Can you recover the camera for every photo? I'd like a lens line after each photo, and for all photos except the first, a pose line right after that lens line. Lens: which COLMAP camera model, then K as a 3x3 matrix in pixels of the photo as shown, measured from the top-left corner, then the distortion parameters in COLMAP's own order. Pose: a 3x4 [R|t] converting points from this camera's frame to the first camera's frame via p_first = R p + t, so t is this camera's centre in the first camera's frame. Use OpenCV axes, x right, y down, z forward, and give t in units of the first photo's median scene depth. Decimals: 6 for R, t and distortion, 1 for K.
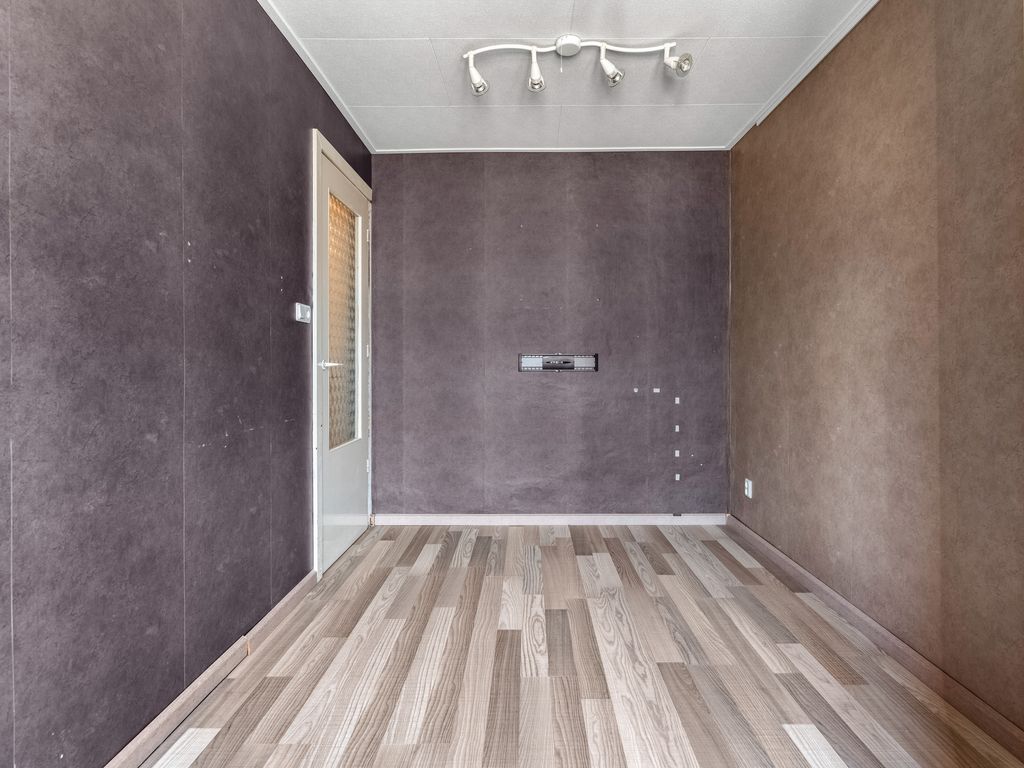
lens RADIAL K [[533.4, 0, 511.8], [0, 533.4, 371.6], [0, 0, 1]] dist [0.001832, 0.000725]
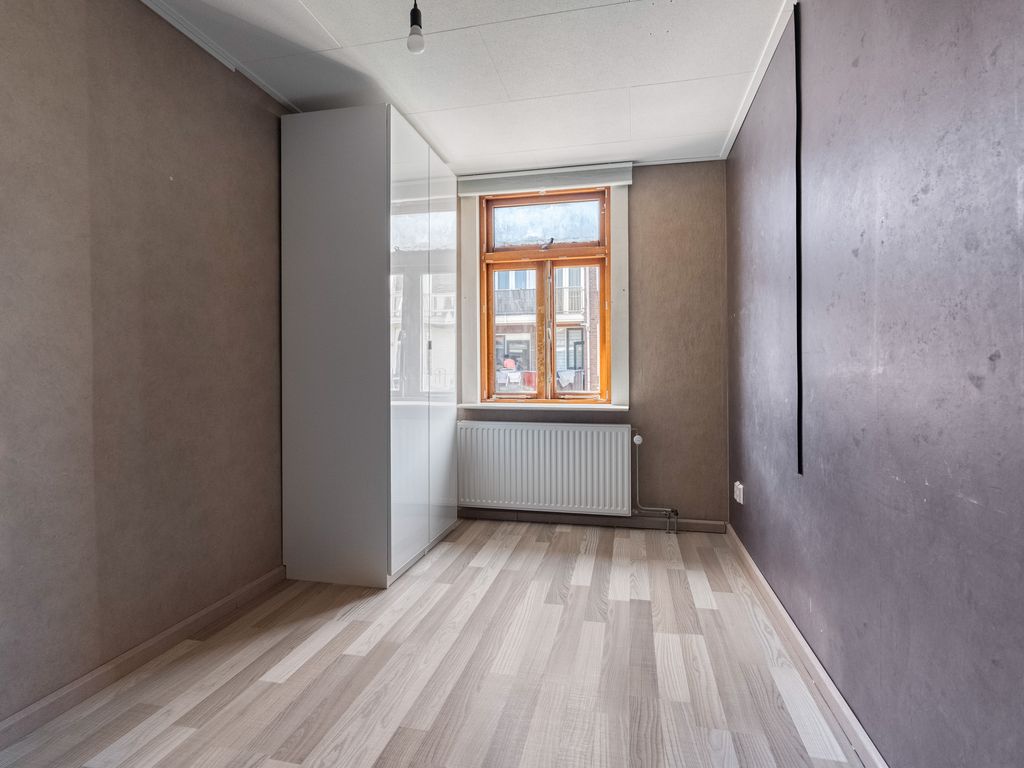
lens RADIAL K [[533.4, 0, 511.8], [0, 533.4, 371.6], [0, 0, 1]] dist [0.001832, 0.000725]
pose [[-0.981736, 0.006029, 0.190154, -0.197704], [0.008759, 0.999870, 0.013516, -0.028450], [-0.190047, 0.014934, -0.981661, 1.898455]]
